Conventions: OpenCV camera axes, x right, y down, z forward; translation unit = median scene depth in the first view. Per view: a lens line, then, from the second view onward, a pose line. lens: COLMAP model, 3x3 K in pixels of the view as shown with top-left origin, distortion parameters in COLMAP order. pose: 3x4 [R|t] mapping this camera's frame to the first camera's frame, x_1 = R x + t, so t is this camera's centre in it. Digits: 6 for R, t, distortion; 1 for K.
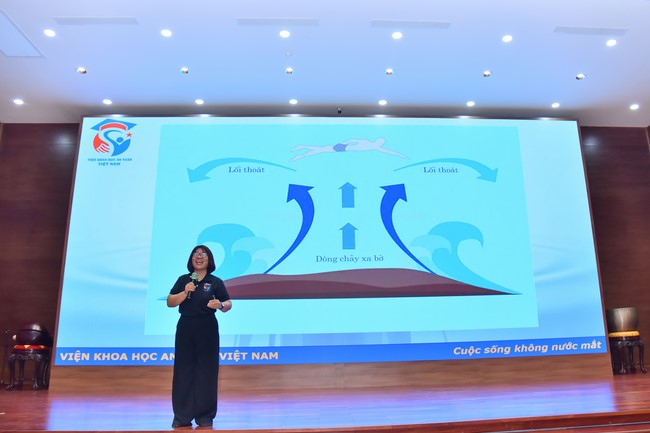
lens RADIAL K [[481.2, 0, 325.0], [0, 481.2, 216.5], [0, 0, 1]] dist [-0.076846, 0.002574]
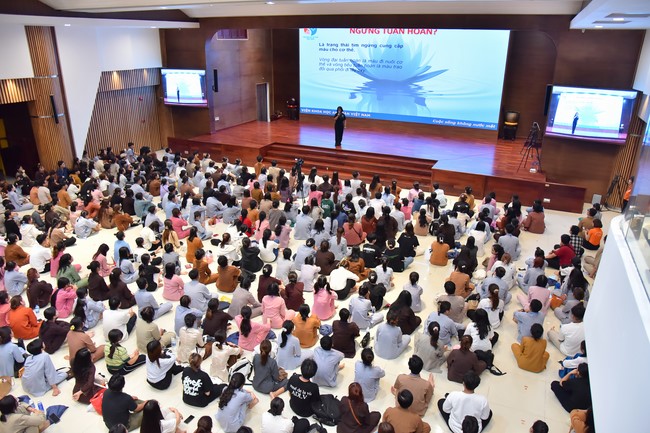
lens RADIAL K [[481.2, 0, 325.0], [0, 481.2, 216.5], [0, 0, 1]] dist [-0.076846, 0.002574]
pose [[0.878303, 0.196864, -0.435693, 0.966817], [0.104657, 0.810026, 0.576979, -0.840713], [0.466509, -0.552361, 0.690845, -1.336149]]
